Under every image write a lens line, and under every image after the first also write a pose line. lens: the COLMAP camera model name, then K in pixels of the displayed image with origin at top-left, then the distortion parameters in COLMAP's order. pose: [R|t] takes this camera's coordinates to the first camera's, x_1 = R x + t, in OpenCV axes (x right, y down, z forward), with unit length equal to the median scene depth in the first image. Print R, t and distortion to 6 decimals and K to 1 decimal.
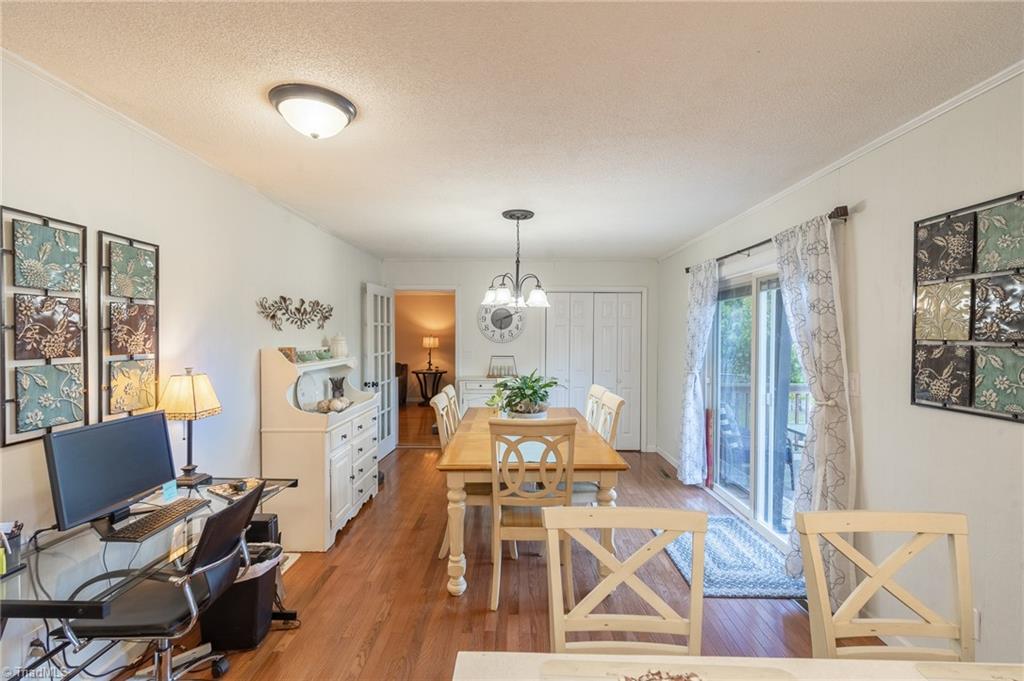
lens RADIAL K [[447.9, 0, 512.0], [0, 447.9, 340.5], [0, 0, 1]] dist [0.001700, 0.000162]
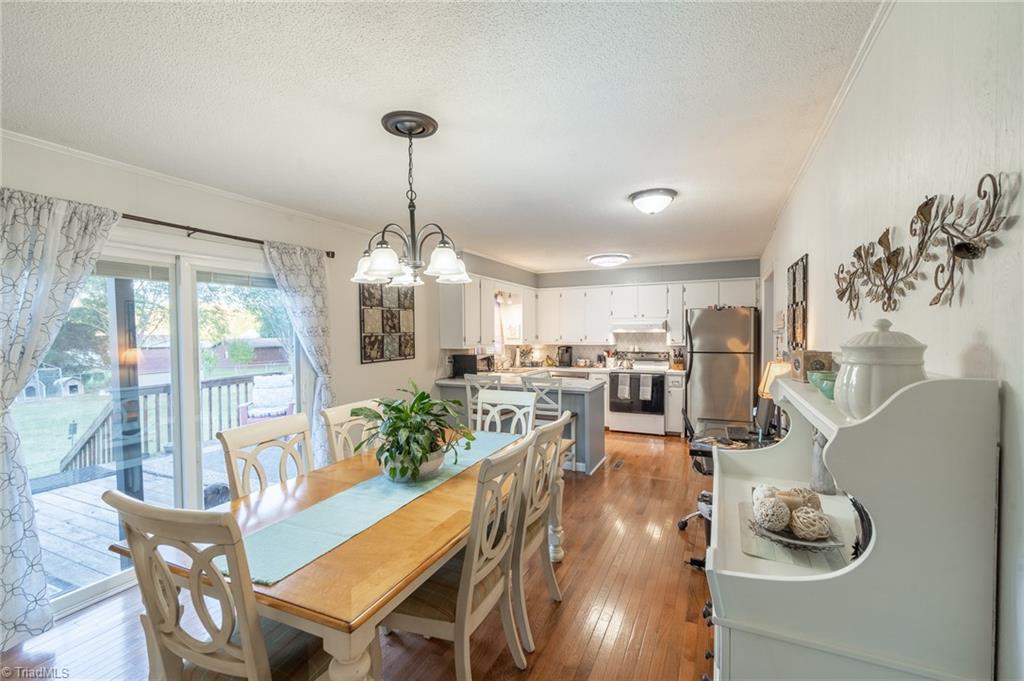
lens RADIAL K [[447.9, 0, 512.0], [0, 447.9, 340.5], [0, 0, 1]] dist [0.001700, 0.000162]
pose [[-0.910052, -0.006810, 0.414438, -0.665216], [0.007584, 0.999424, 0.033076, -0.033744], [-0.414424, 0.033245, -0.909477, 2.790407]]
